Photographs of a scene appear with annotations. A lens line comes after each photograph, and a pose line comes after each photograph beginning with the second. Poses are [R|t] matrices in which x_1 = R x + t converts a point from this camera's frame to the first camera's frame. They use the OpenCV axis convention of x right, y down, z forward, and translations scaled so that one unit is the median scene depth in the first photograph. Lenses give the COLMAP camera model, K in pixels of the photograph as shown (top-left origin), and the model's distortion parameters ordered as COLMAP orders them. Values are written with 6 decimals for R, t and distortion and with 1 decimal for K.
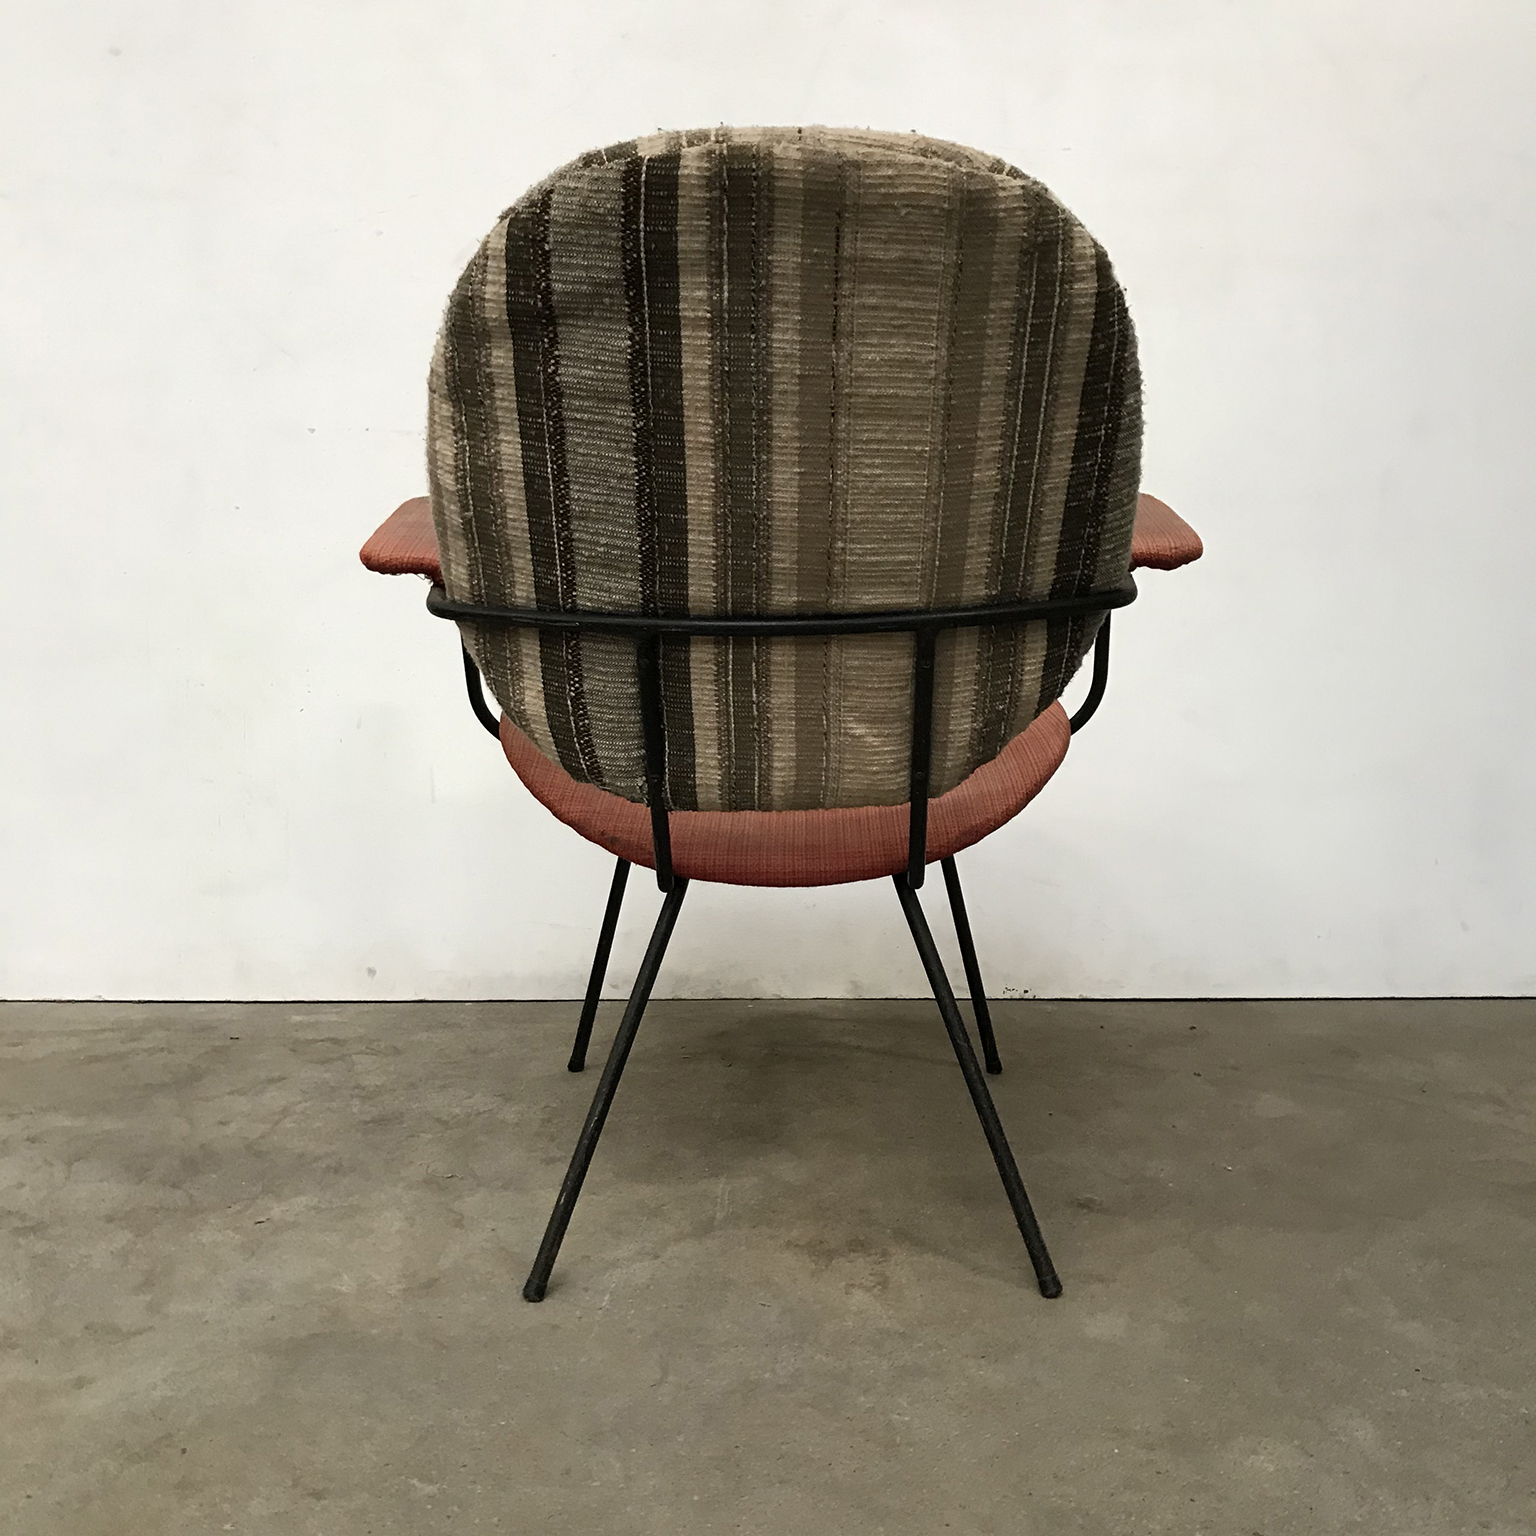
lens RADIAL K [[1689.6, 0, 766.8], [0, 1689.6, 844.6], [0, 0, 1]] dist [0.115140, -0.369752]
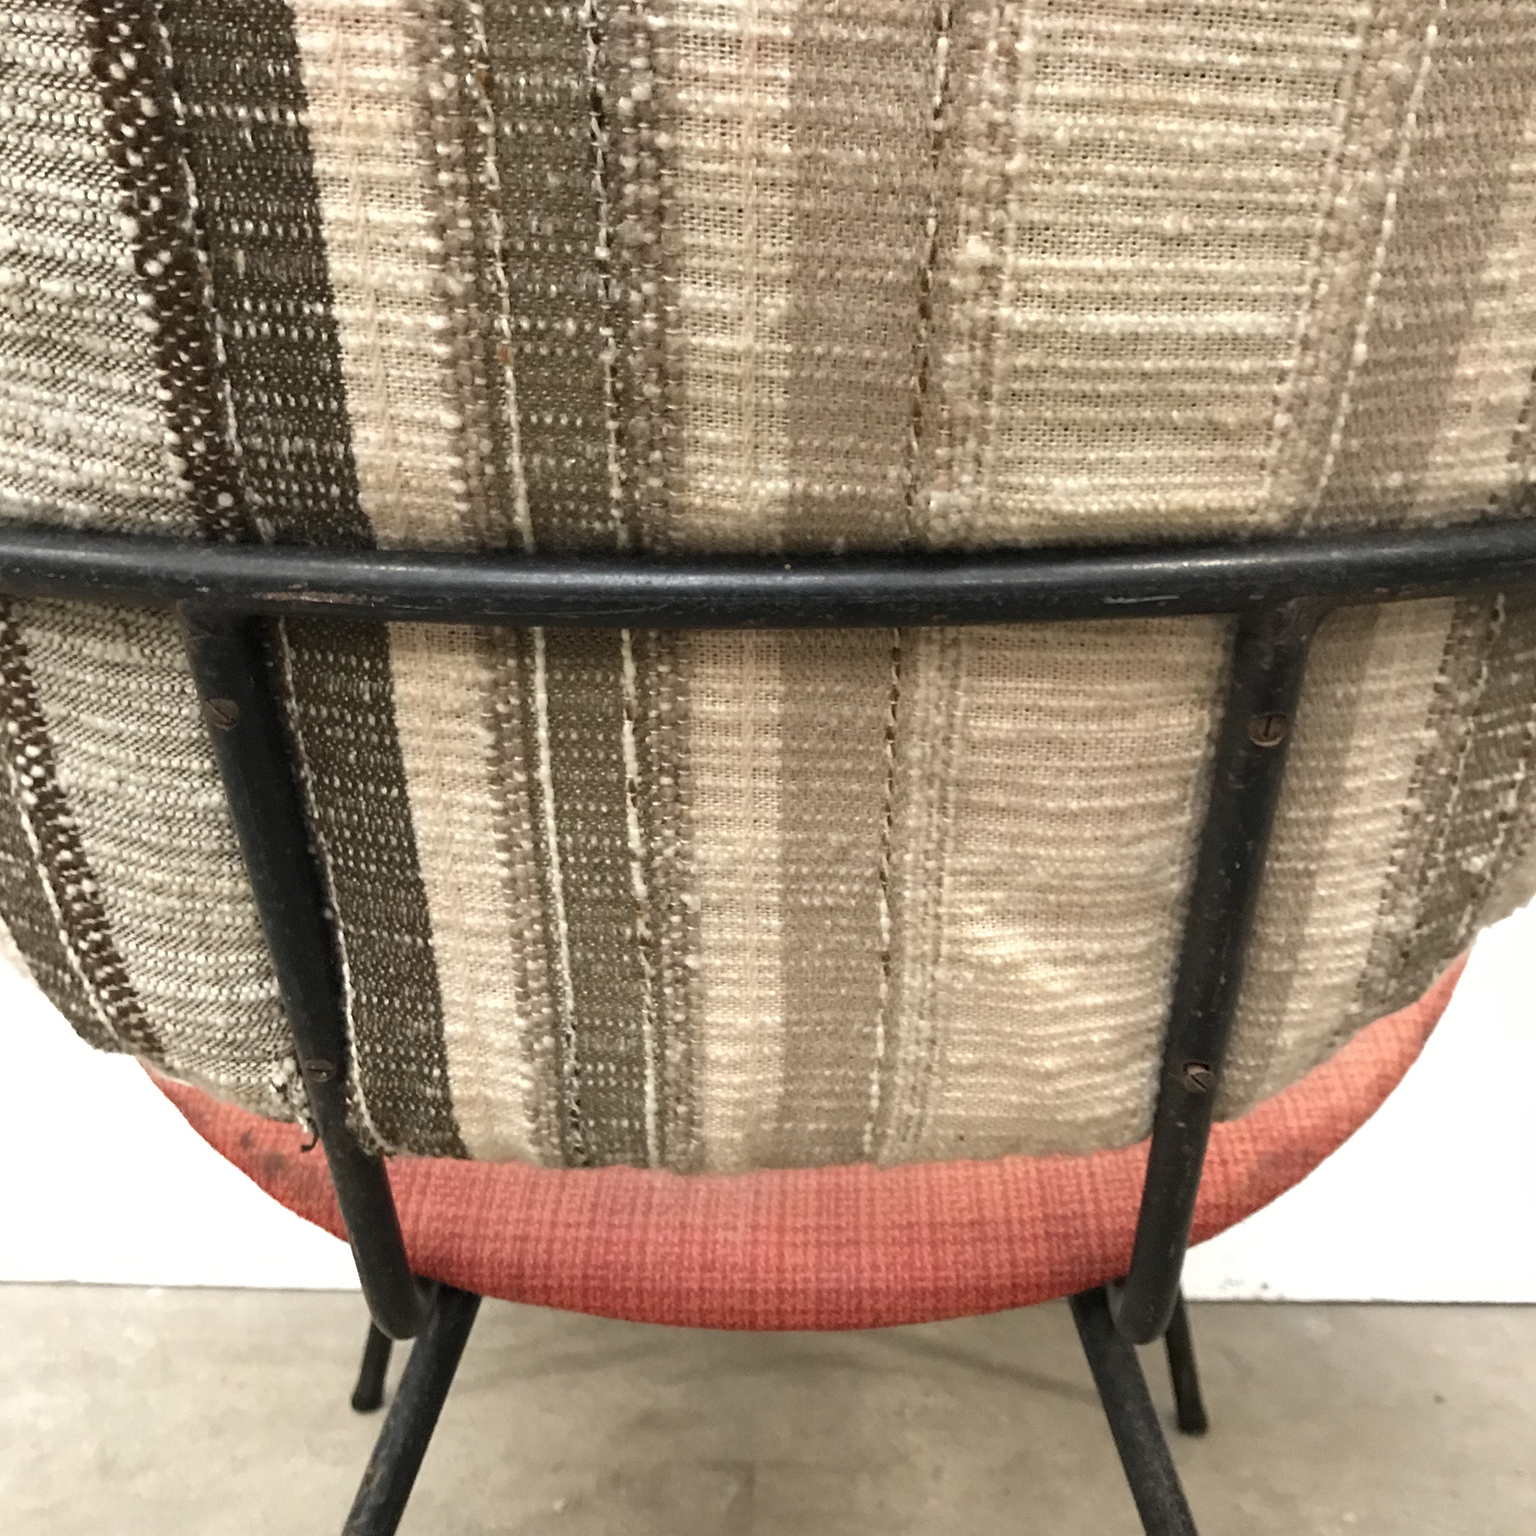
lens RADIAL K [[1729.9, 0, 768.0], [0, 1729.9, 768.0], [0, 0, 1]] dist [0.146158, -0.459719]
pose [[0.999766, 0.016927, -0.013471, 0.019152], [-0.016749, 0.999772, 0.013259, -0.107514], [0.013693, -0.013030, 0.999821, 0.747582]]
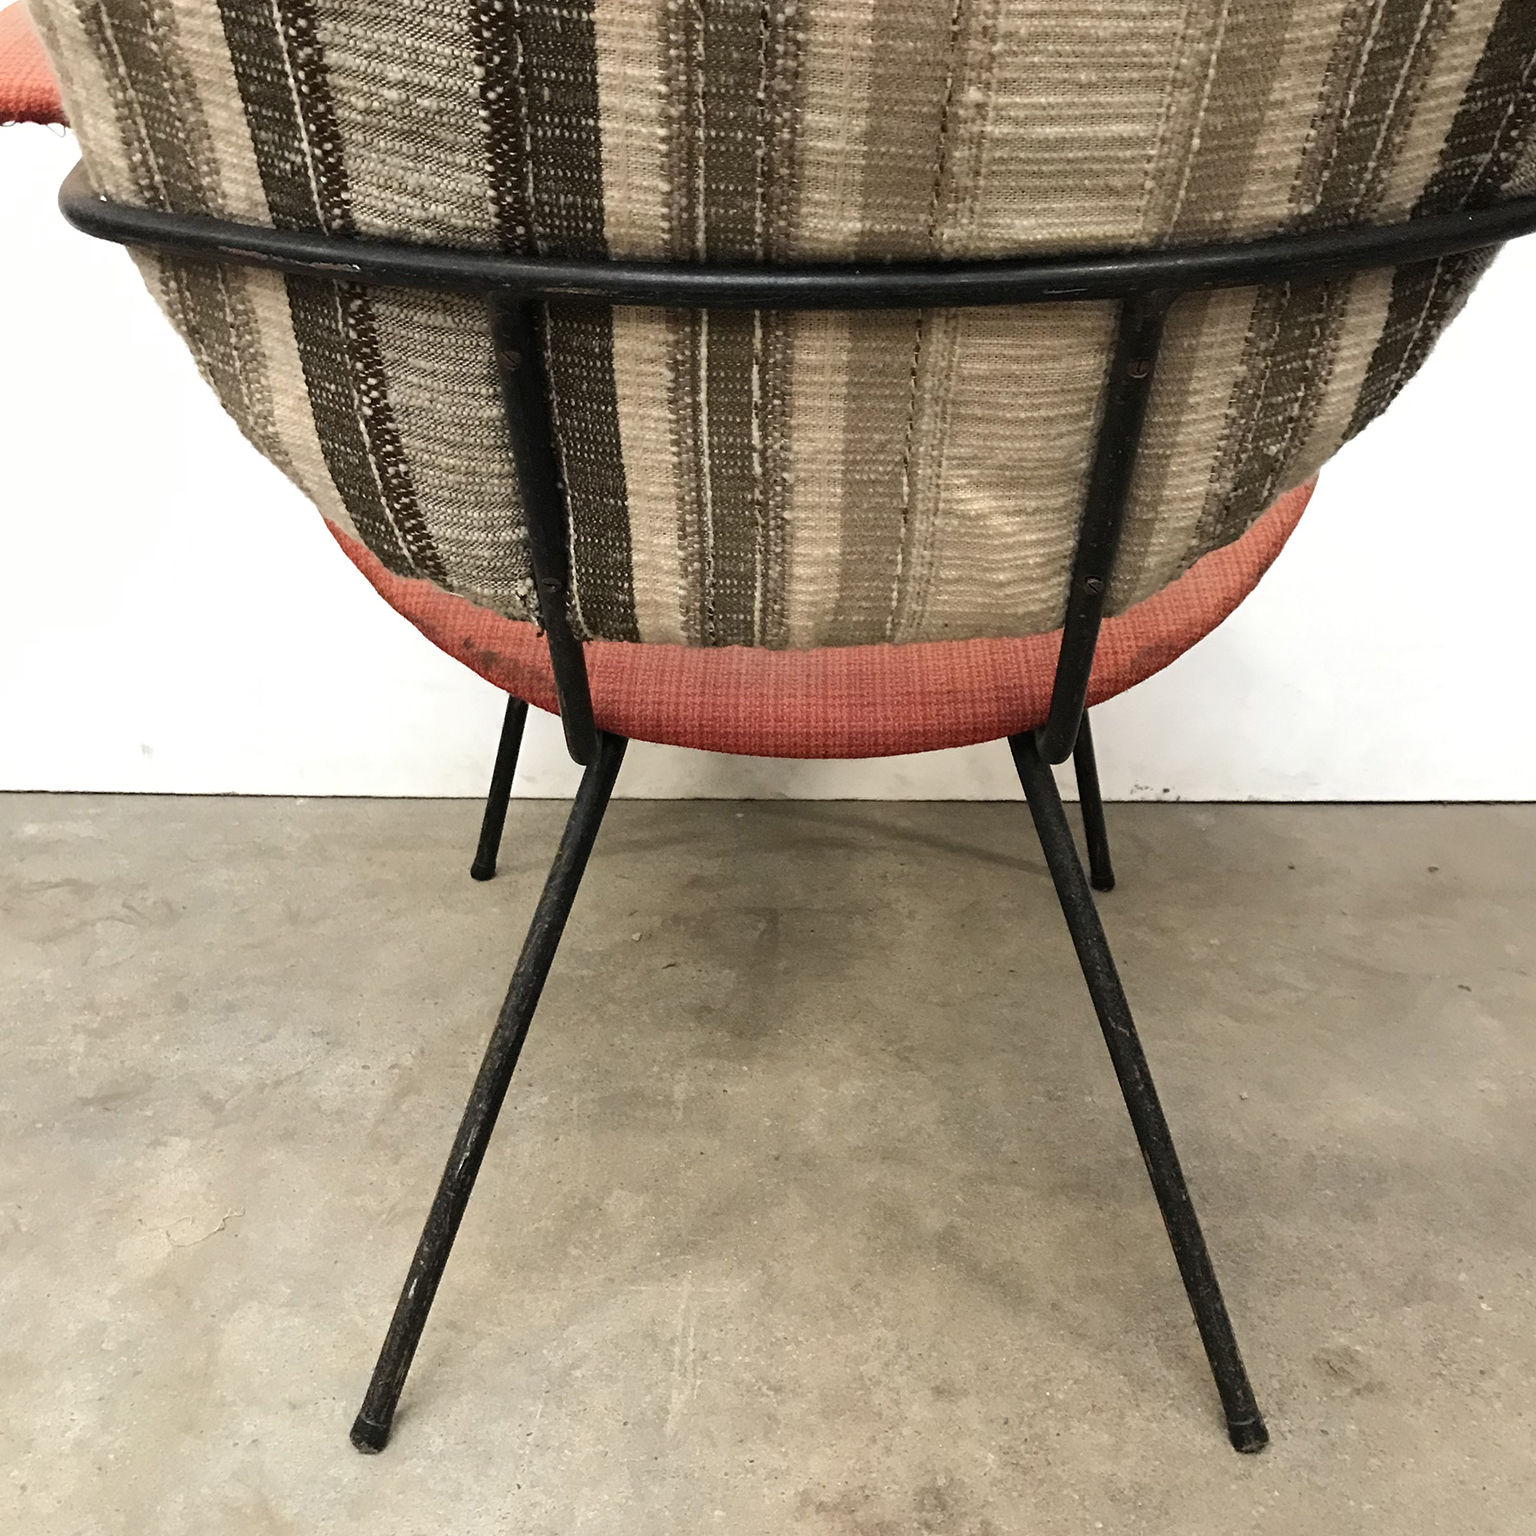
lens RADIAL K [[1693.2, 0, 768.0], [0, 1693.2, 768.0], [0, 0, 1]] dist [0.151500, -0.460201]
pose [[0.999885, 0.012739, 0.008256, -0.007012], [-0.014363, 0.969974, 0.242784, -0.117512], [-0.004915, -0.242874, 0.970045, 0.553874]]
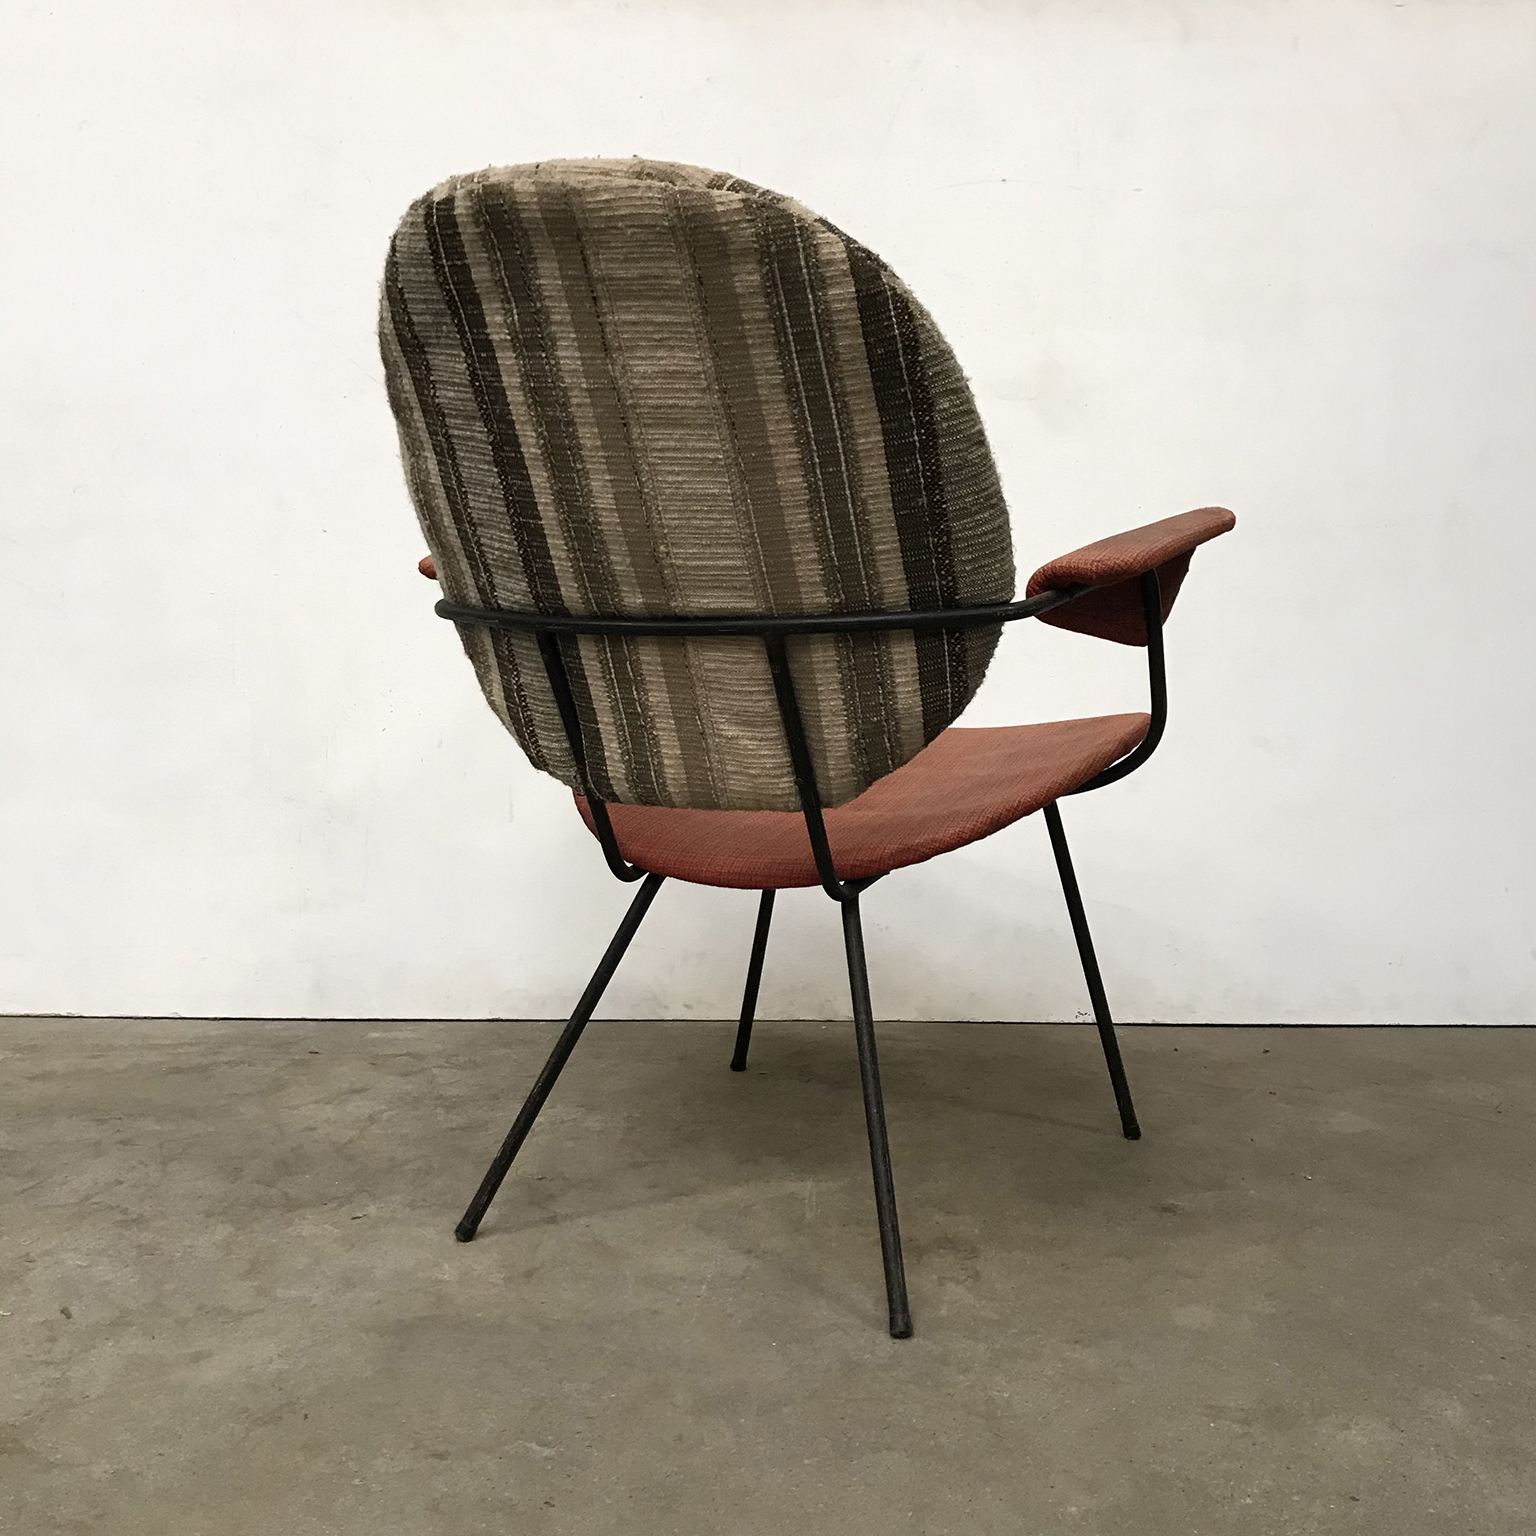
lens RADIAL K [[1758.0, 0, 797.3], [0, 1758.0, 819.0], [0, 0, 1]] dist [0.155202, -0.477310]
pose [[0.888947, 0.073465, -0.452079, 0.612456], [-0.099738, 0.994415, -0.034523, 0.018726], [0.447018, 0.075778, 0.891310, 0.073158]]
